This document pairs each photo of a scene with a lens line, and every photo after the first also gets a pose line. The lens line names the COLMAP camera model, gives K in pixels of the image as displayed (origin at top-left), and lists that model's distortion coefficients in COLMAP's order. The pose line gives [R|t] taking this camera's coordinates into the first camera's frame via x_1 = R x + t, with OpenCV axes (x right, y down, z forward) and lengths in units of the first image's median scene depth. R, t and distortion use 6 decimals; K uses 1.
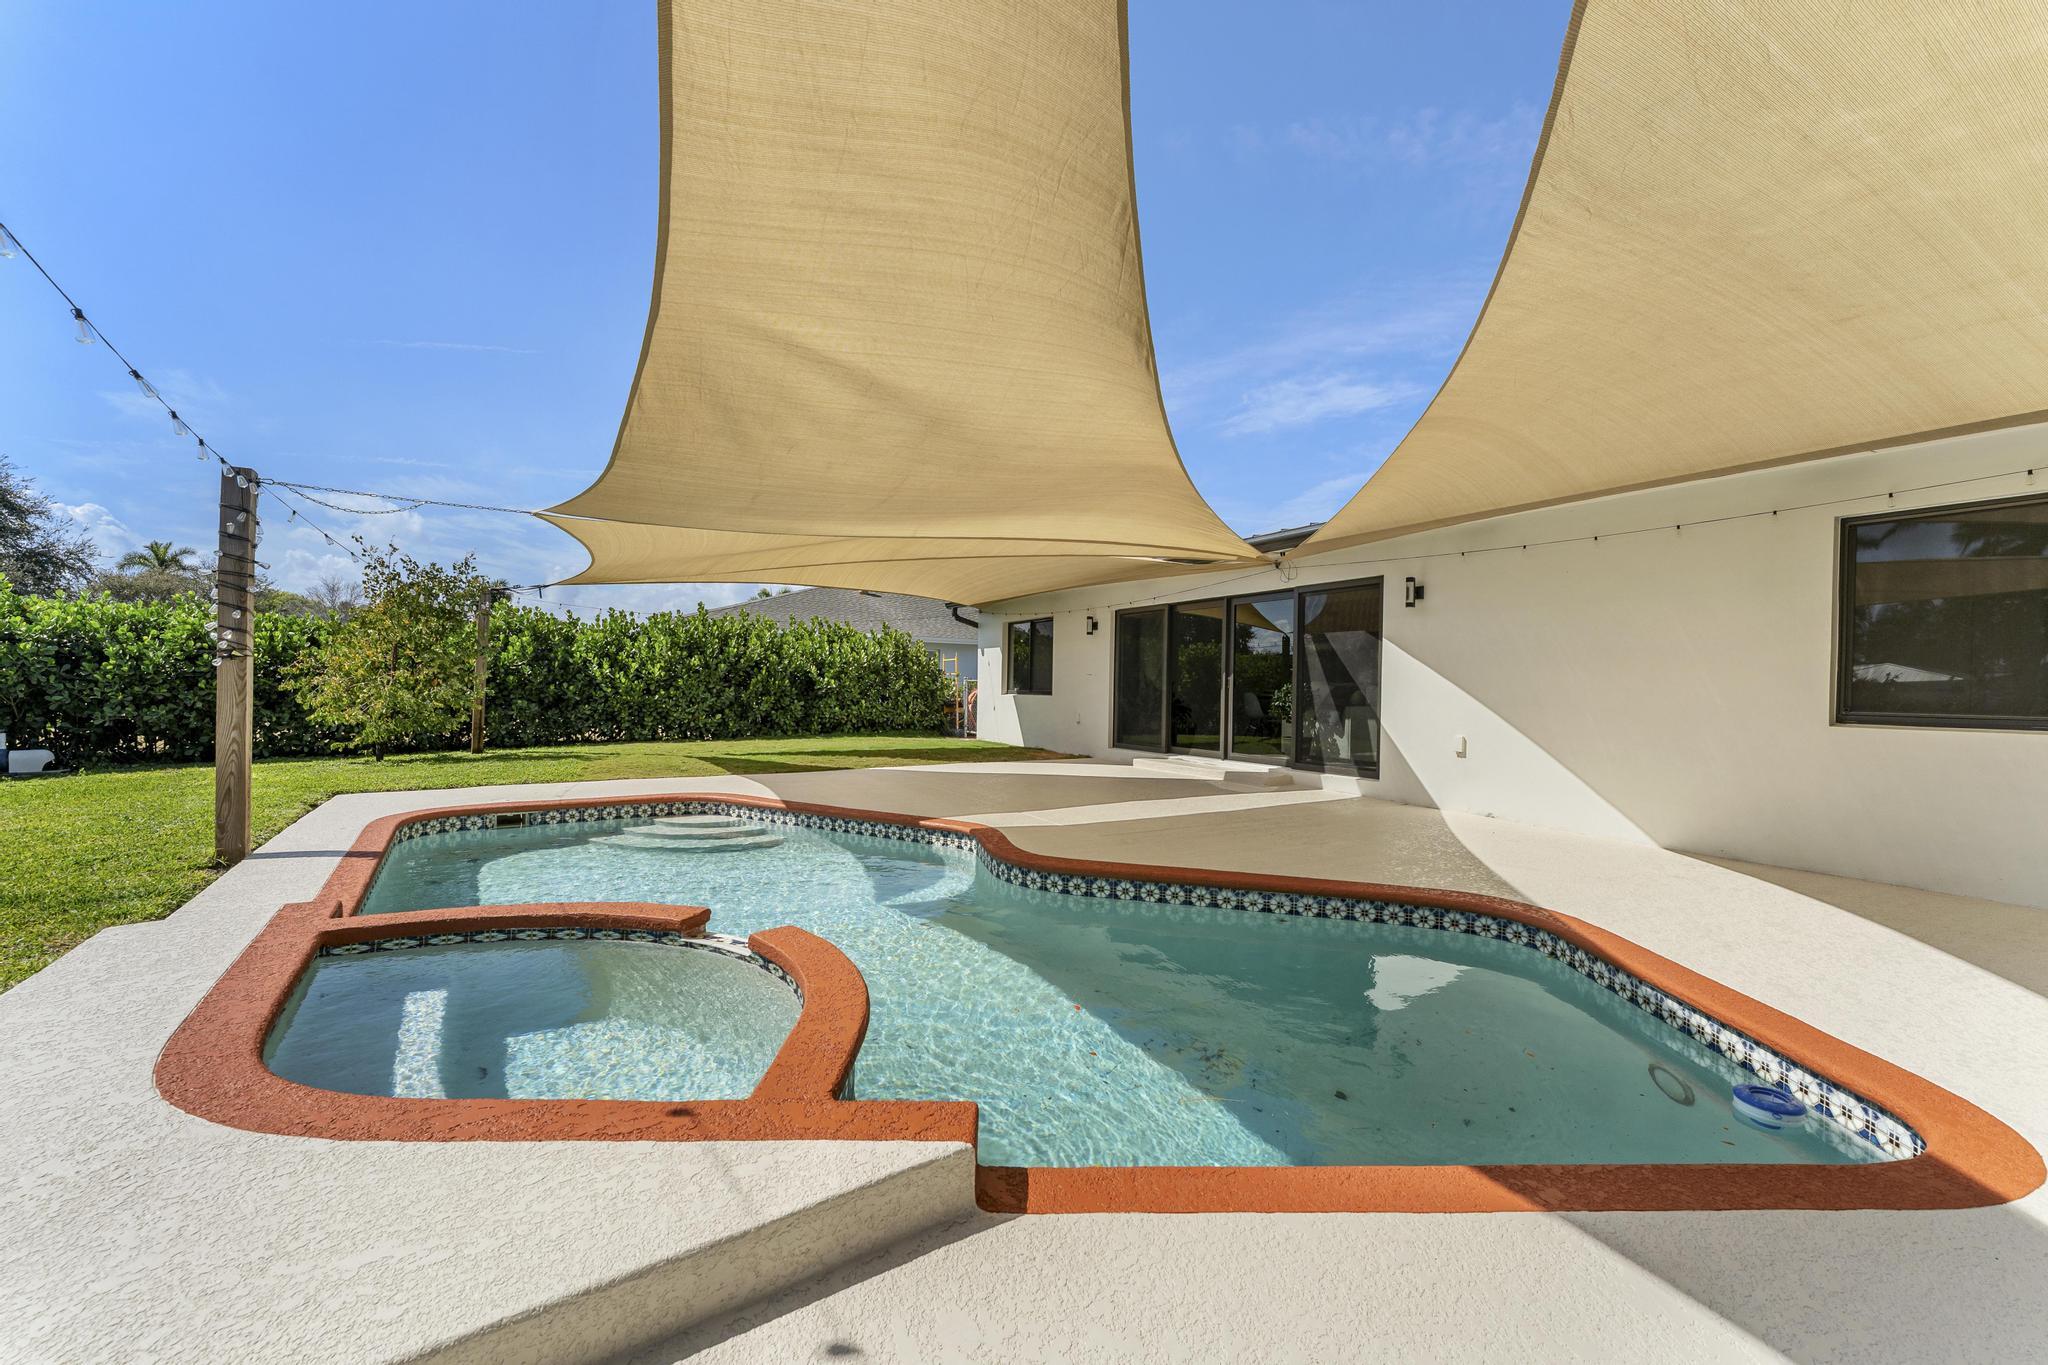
lens RADIAL K [[823.4, 0, 1023.6], [0, 823.4, 693.2], [0, 0, 1]] dist [0.001271, -0.000319]
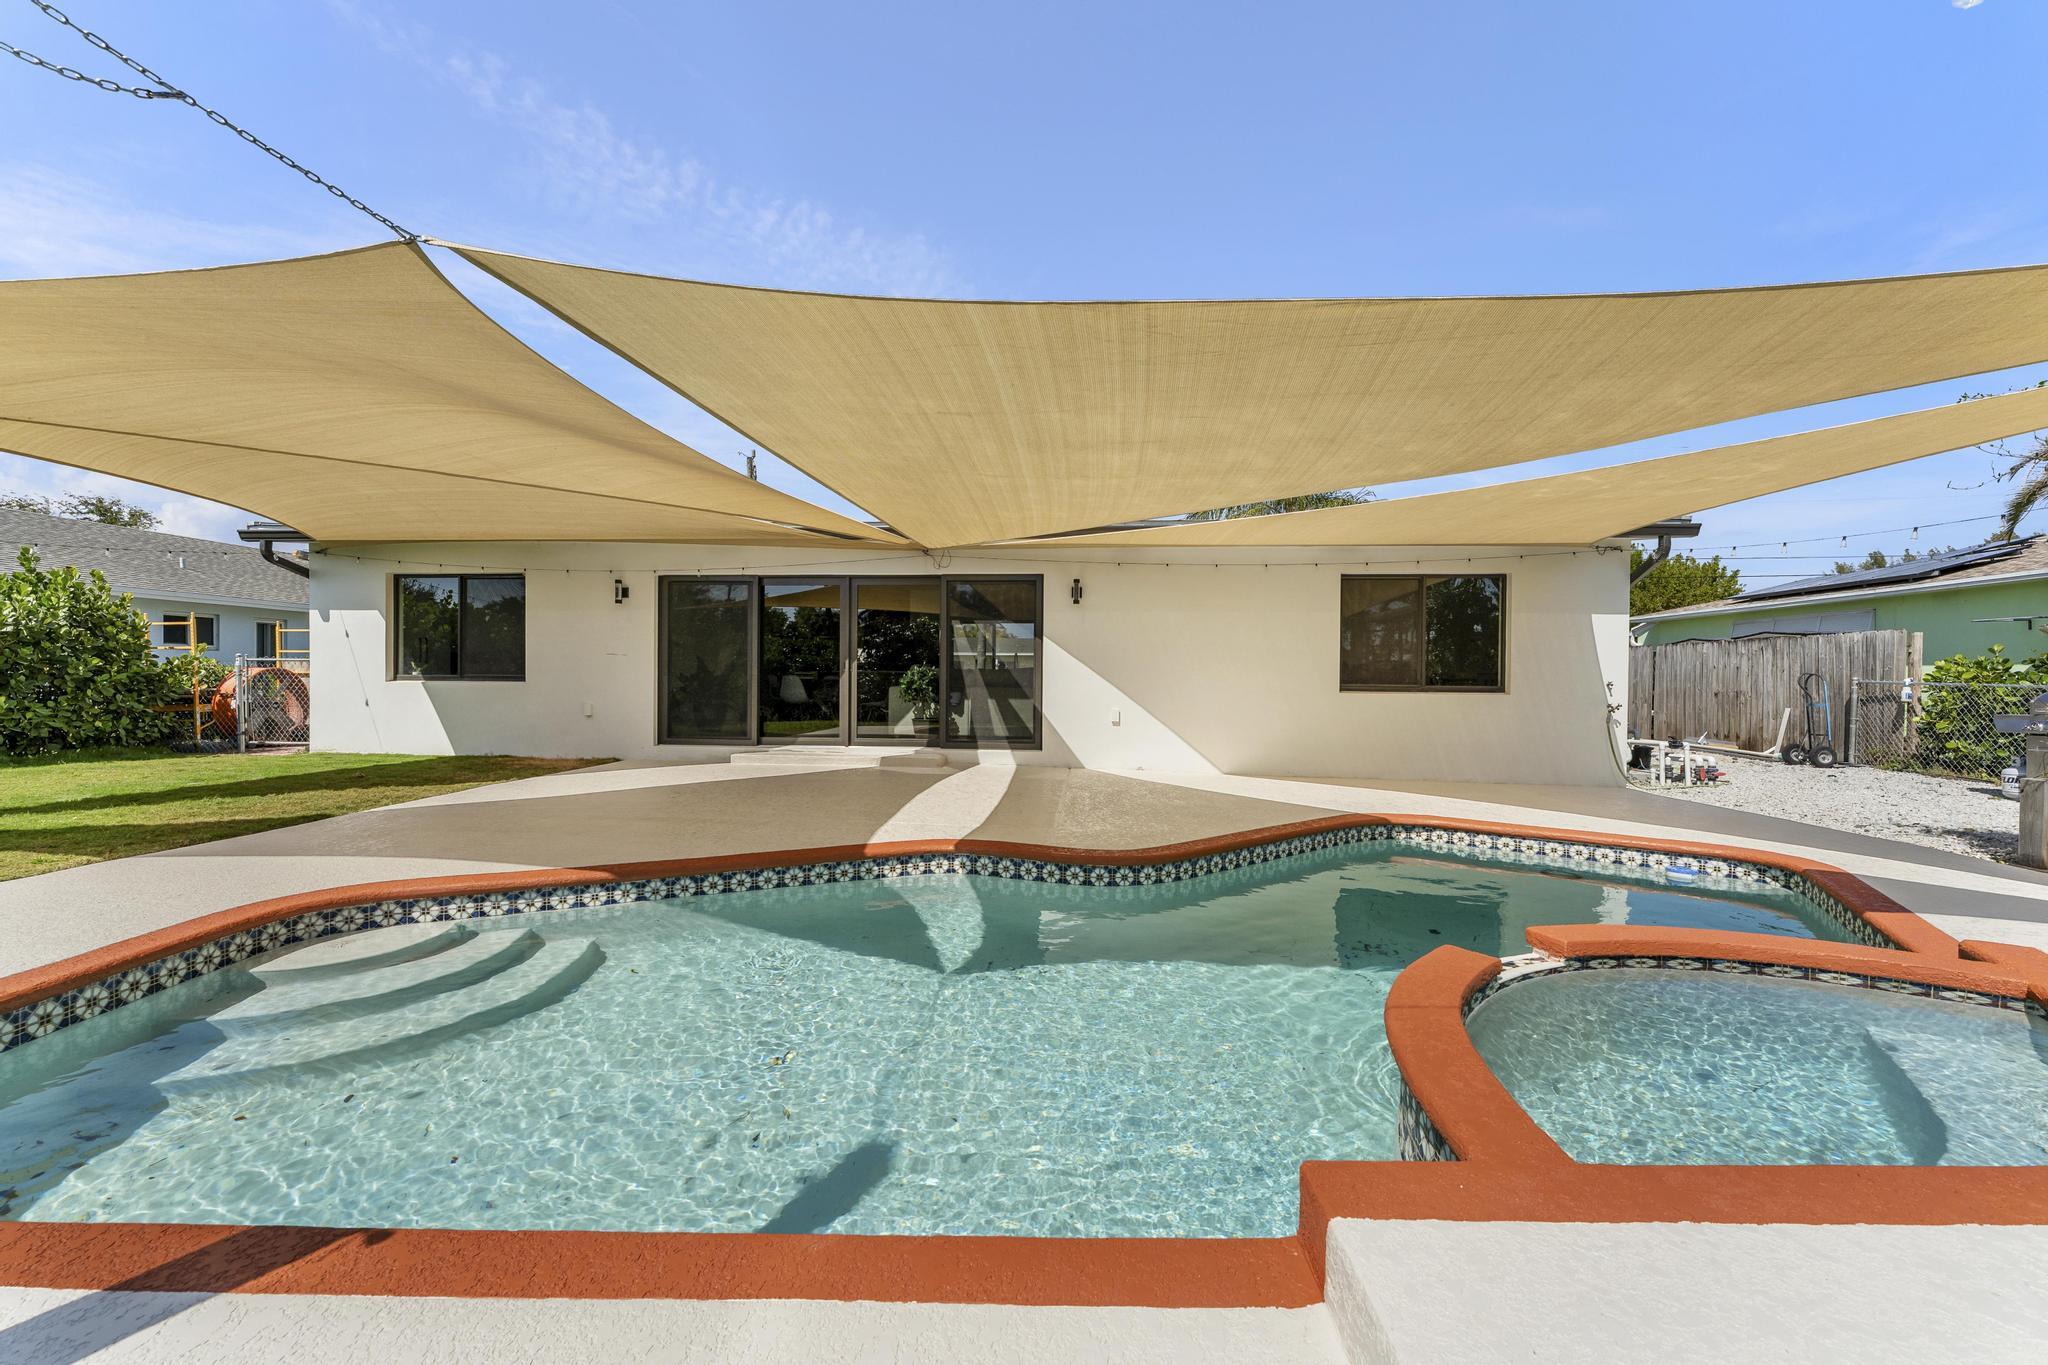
lens RADIAL K [[823.4, 0, 1023.6], [0, 823.4, 693.2], [0, 0, 1]] dist [0.001271, -0.000319]
pose [[0.562327, -0.026894, 0.826478, -0.354848], [0.006989, 0.999590, 0.027772, -0.005117], [-0.826886, -0.009841, 0.562284, 0.242357]]
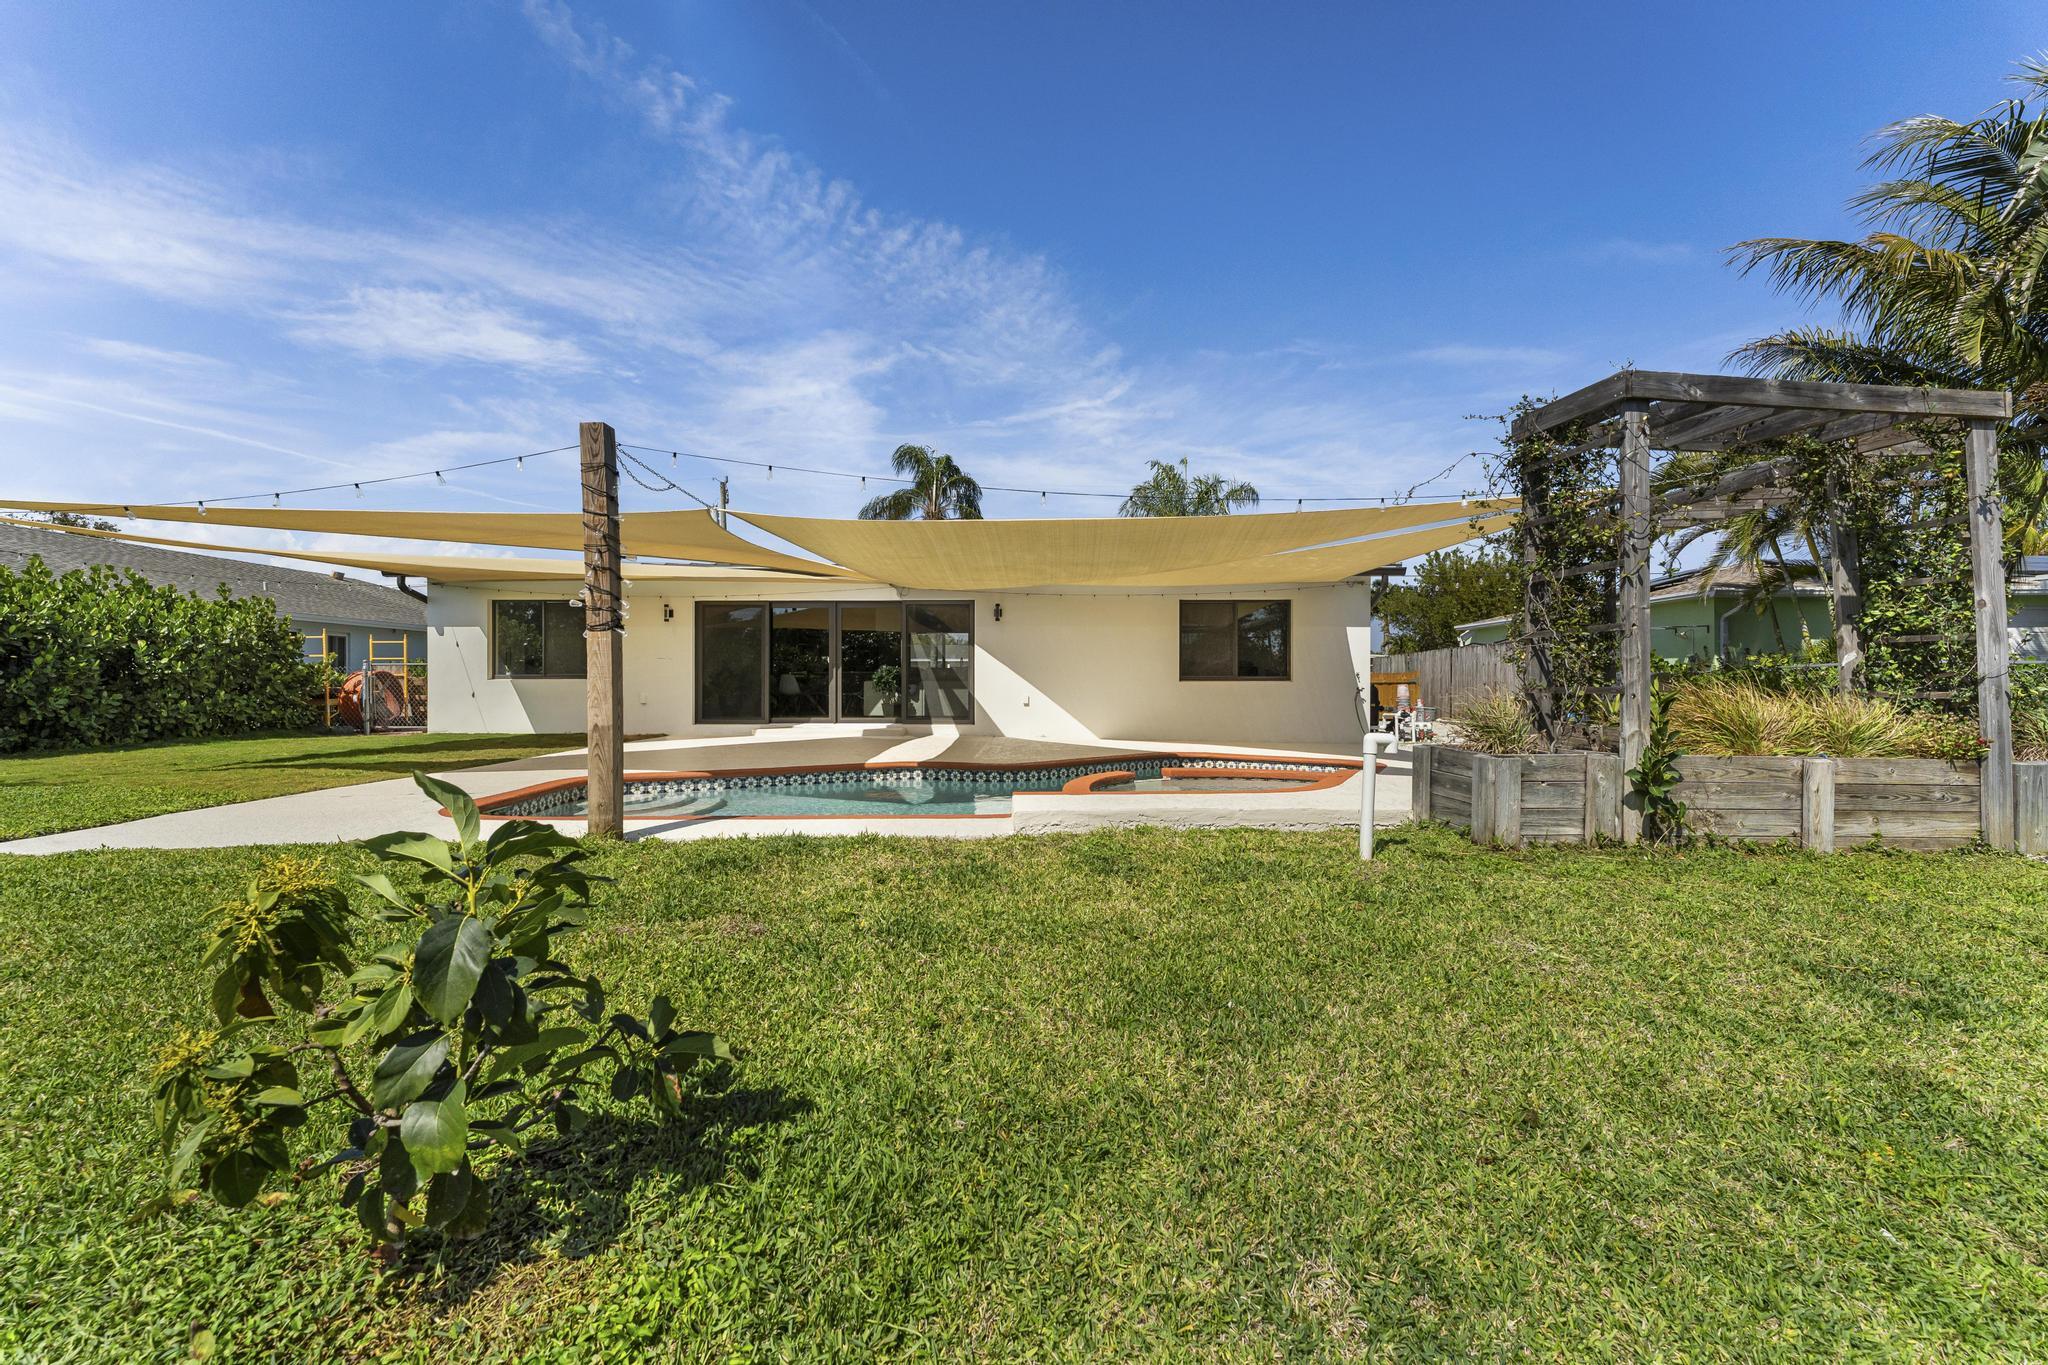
lens RADIAL K [[823.4, 0, 1023.6], [0, 823.4, 693.2], [0, 0, 1]] dist [0.001271, -0.000319]
pose [[0.518679, -0.024329, 0.854623, -0.605593], [0.014237, 0.999702, 0.019819, 0.007814], [-0.854851, 0.001887, 0.518871, 0.041198]]
